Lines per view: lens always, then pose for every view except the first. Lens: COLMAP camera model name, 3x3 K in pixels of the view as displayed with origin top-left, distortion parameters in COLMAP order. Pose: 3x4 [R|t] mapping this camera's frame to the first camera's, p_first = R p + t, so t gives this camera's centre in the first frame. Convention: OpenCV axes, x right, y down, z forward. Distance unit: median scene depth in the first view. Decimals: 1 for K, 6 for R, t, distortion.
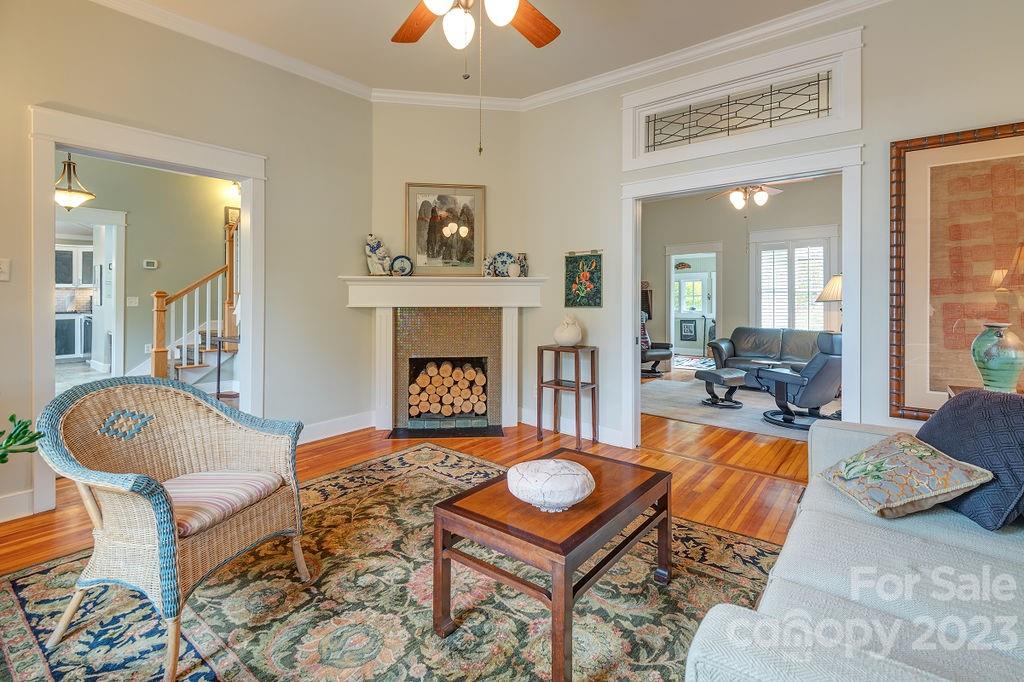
lens RADIAL K [[480.6, 0, 514.2], [0, 480.6, 296.1], [0, 0, 1]] dist [0.018921, -0.001061]
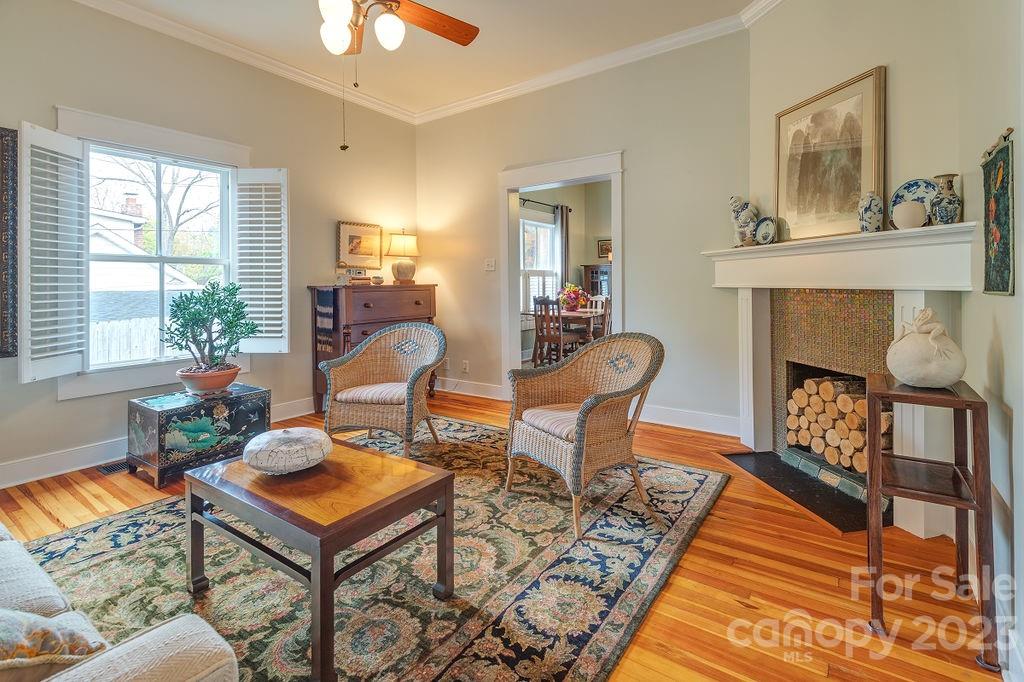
lens RADIAL K [[475.3, 0, 519.4], [0, 475.3, 283.5], [0, 0, 1]] dist [-0.021714, -0.000075]
pose [[0.063572, 0.002186, -0.997975, 0.479680], [0.007265, 0.999970, 0.002653, 0.011874], [0.997951, -0.007419, 0.063555, 0.612518]]
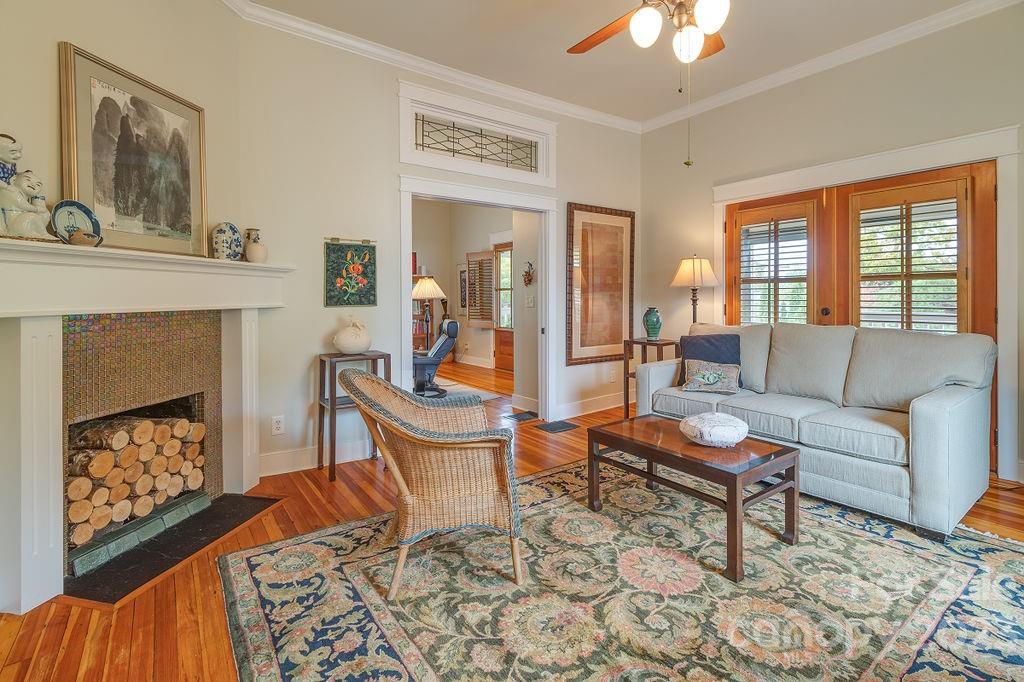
lens RADIAL K [[480.6, 0, 514.2], [0, 480.6, 296.1], [0, 0, 1]] dist [0.018921, -0.001061]
pose [[0.271724, -0.000012, 0.962375, -0.591870], [-0.001317, 0.999999, 0.000385, 0.004984], [-0.962374, -0.001371, 0.271723, 0.499183]]
